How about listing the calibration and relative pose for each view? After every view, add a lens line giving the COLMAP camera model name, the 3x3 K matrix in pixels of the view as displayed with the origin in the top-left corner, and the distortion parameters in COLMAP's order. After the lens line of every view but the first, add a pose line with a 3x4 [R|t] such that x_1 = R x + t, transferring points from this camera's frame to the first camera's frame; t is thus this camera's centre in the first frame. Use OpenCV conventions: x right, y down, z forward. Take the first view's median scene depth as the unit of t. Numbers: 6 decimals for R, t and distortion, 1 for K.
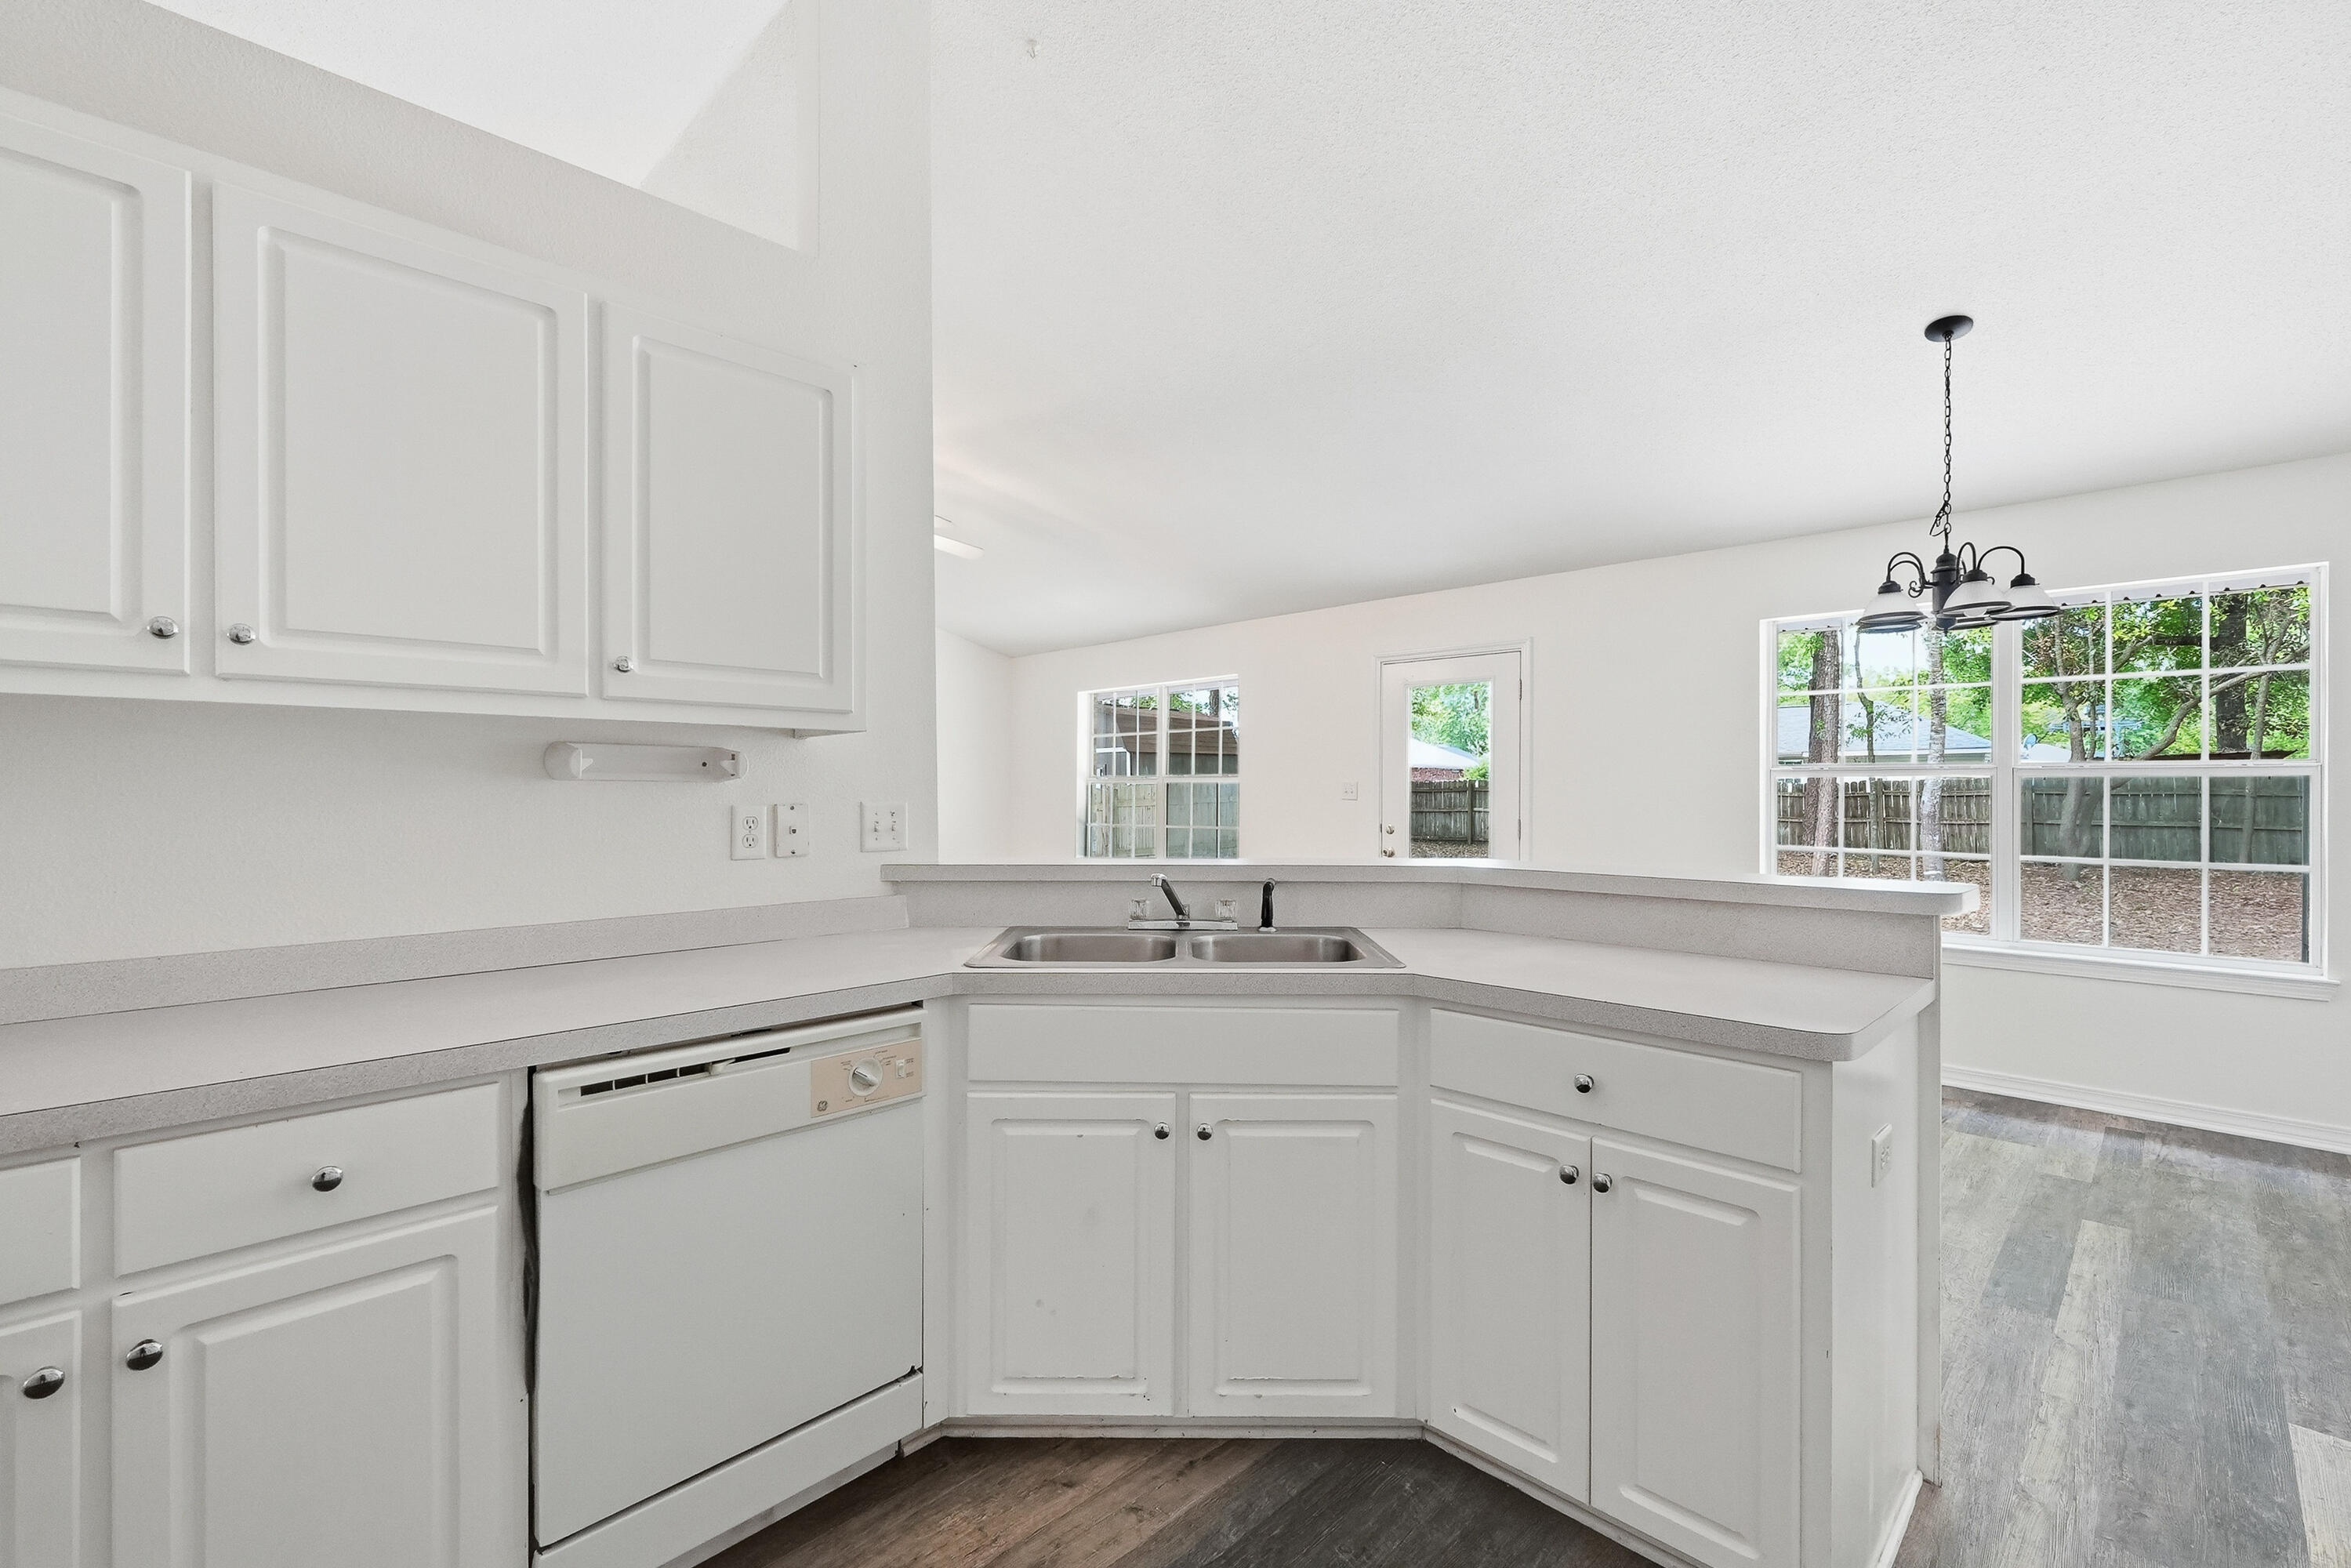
lens RADIAL K [[1004.7, 0, 1179.6], [0, 1004.7, 792.5], [0, 0, 1]] dist [-0.006671, 0.003600]
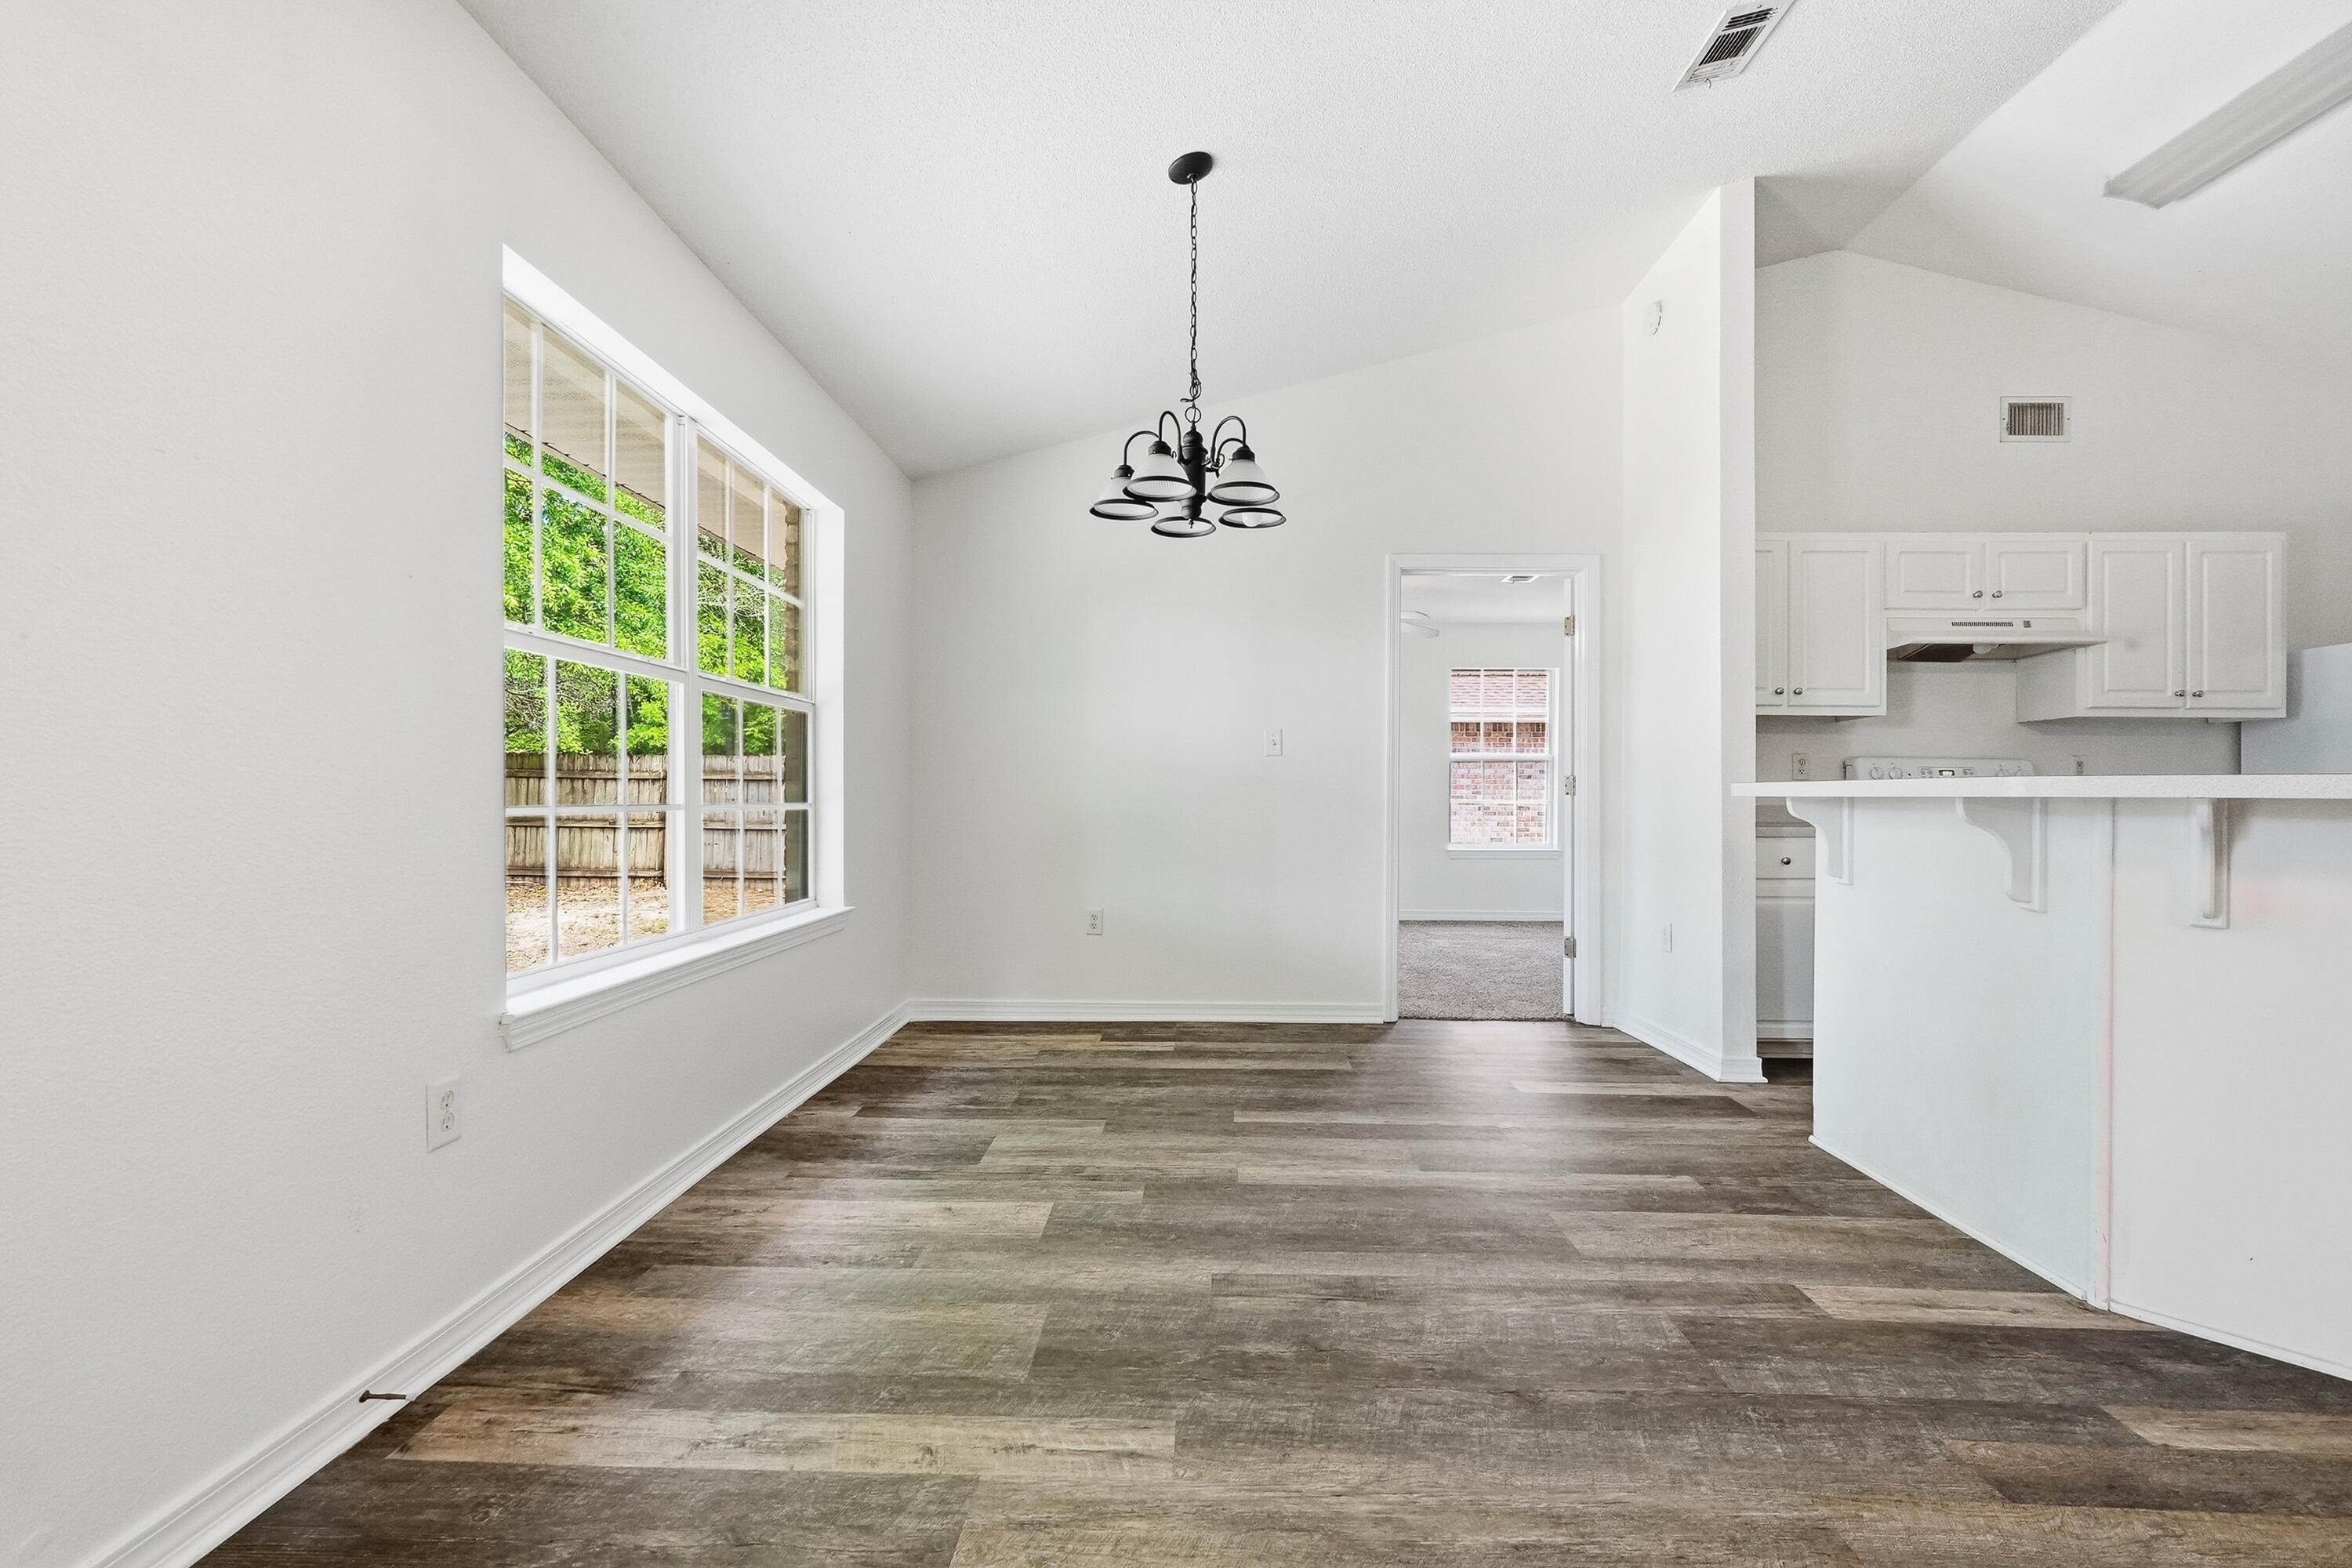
lens RADIAL K [[1005.0, 0, 1171.5], [0, 1005.0, 799.2], [0, 0, 1]] dist [-0.006671, 0.003600]
pose [[-0.681651, -0.011816, 0.731582, 0.260167], [-0.010339, 0.999925, 0.006517, 0.118663], [-0.731605, -0.003122, -0.681722, 2.676477]]
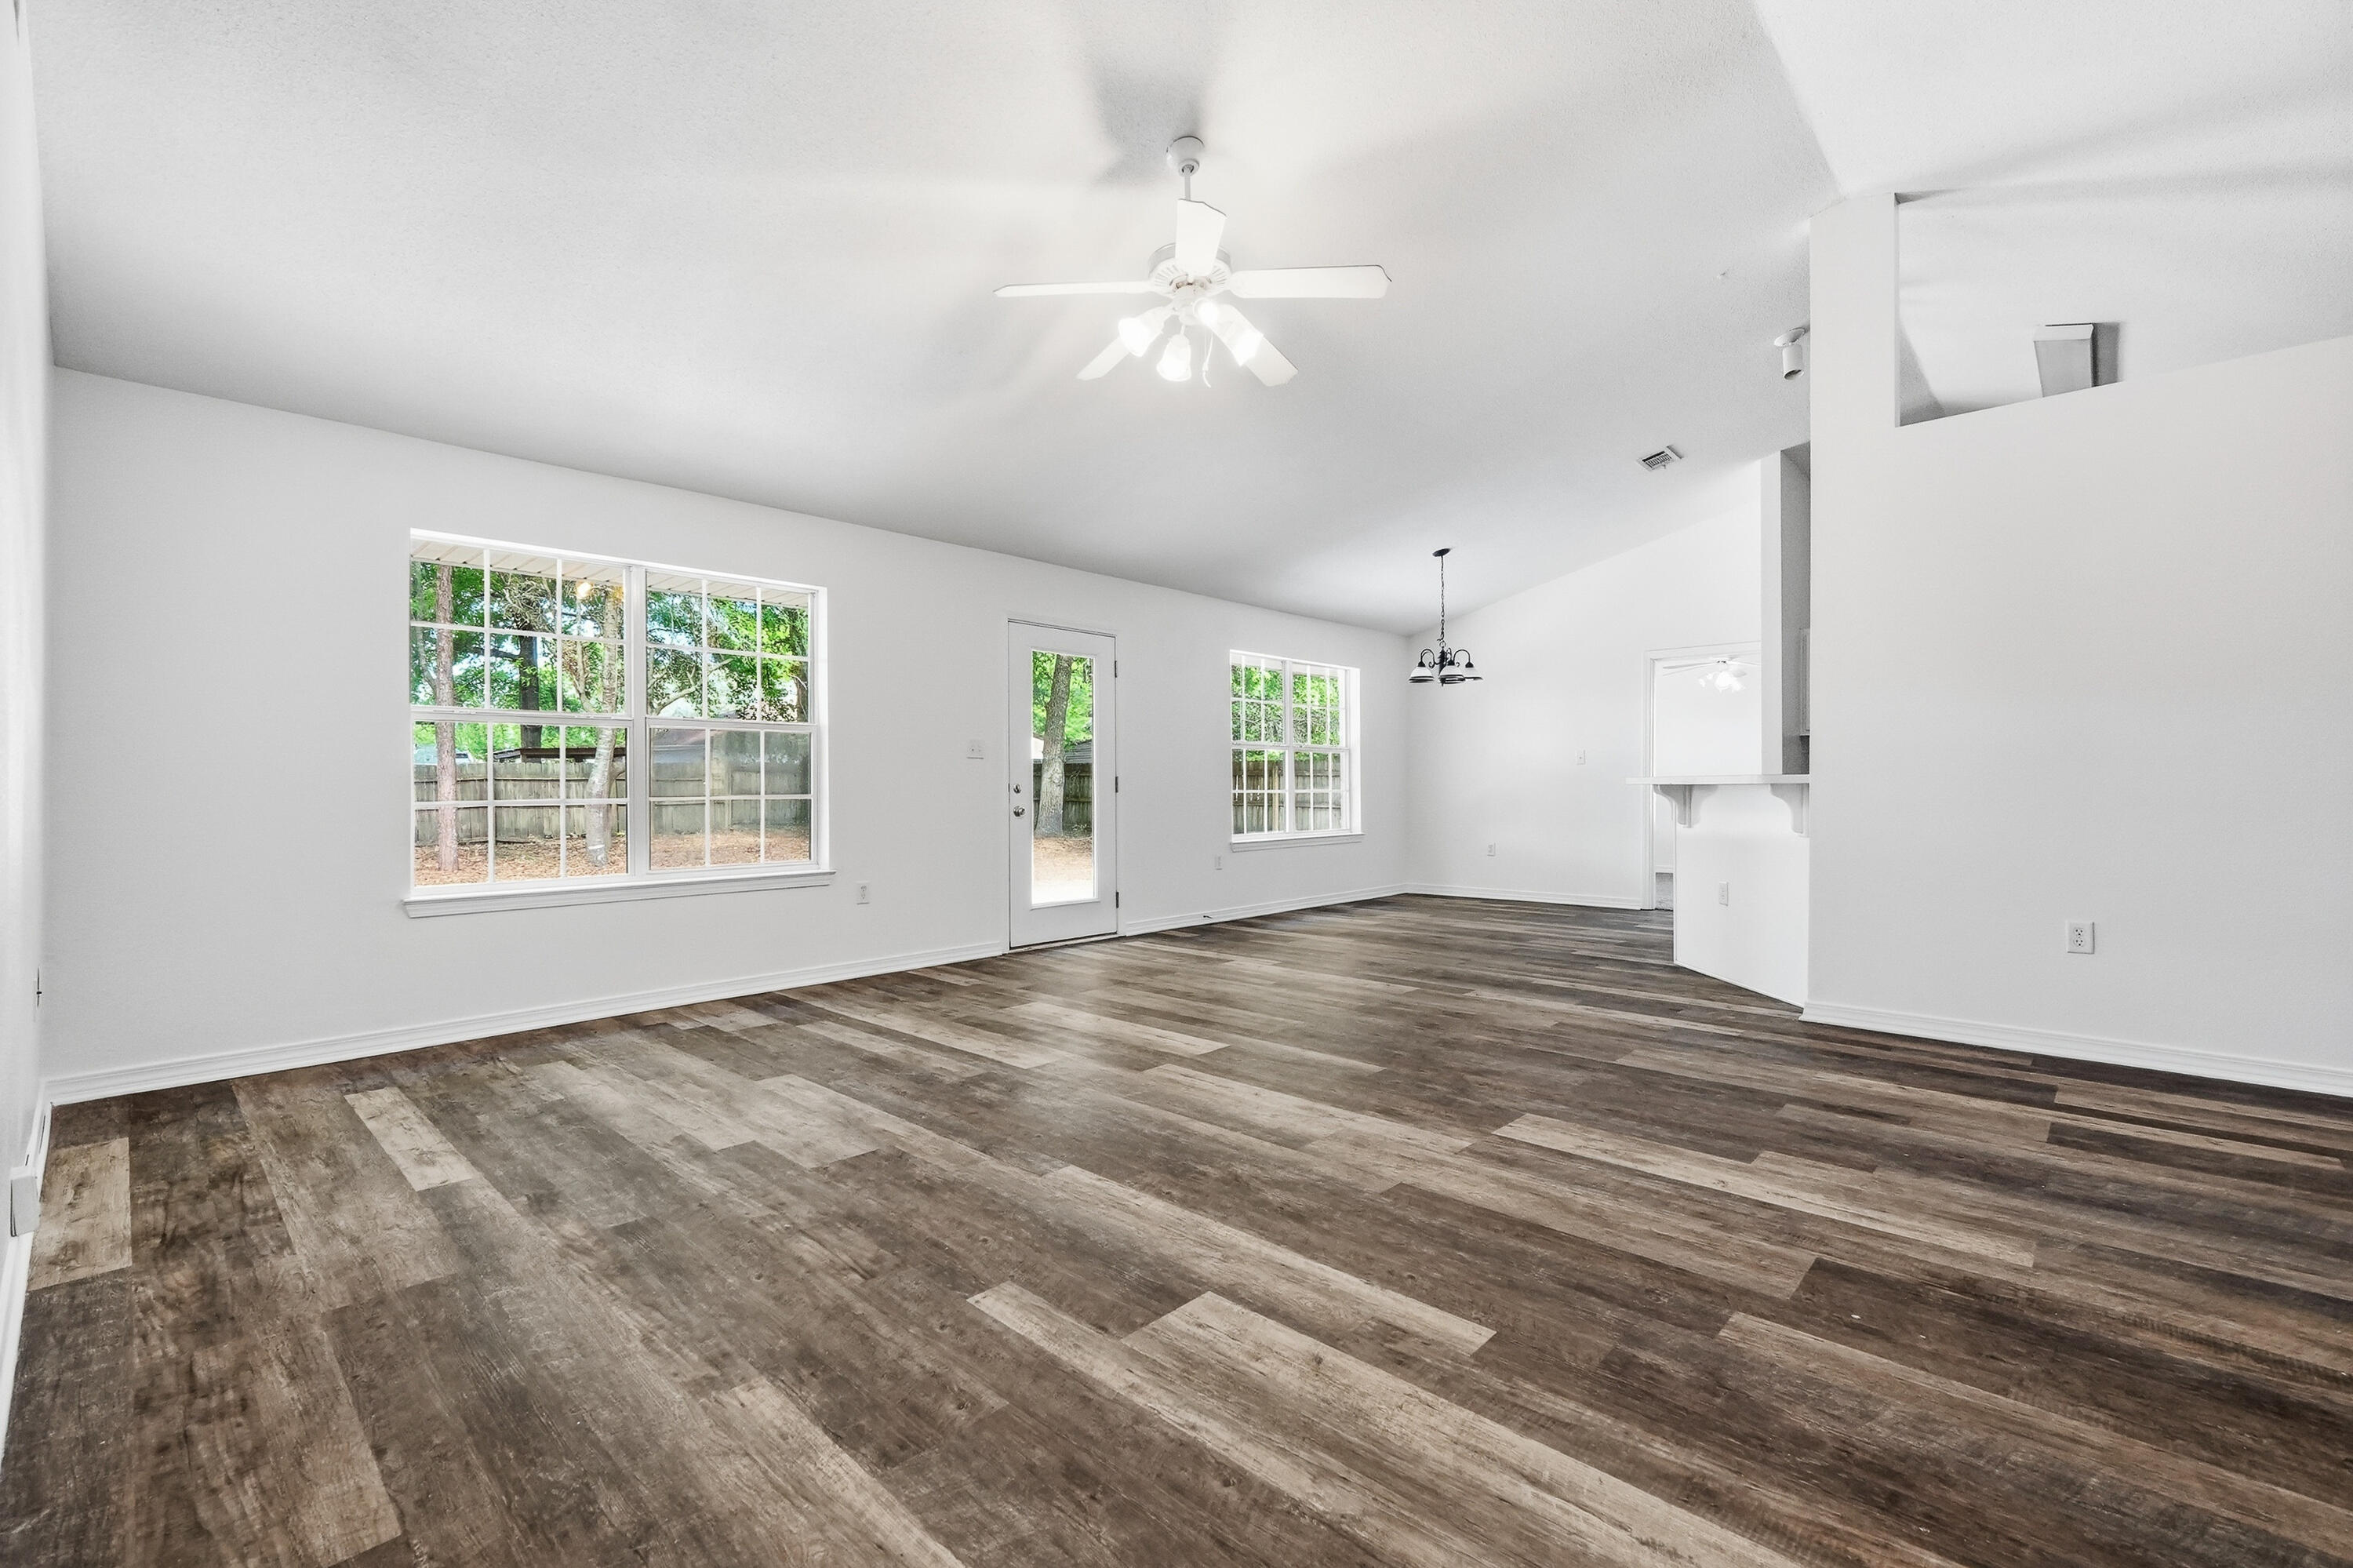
lens RADIAL K [[1005.5, 0, 1168.1], [0, 1005.5, 792.4], [0, 0, 1]] dist [-0.006671, 0.003600]
pose [[-0.021411, -0.006478, 0.999750, -2.541999], [0.005443, 0.999963, 0.006596, 0.111655], [-0.999756, 0.005583, -0.021375, 2.817788]]
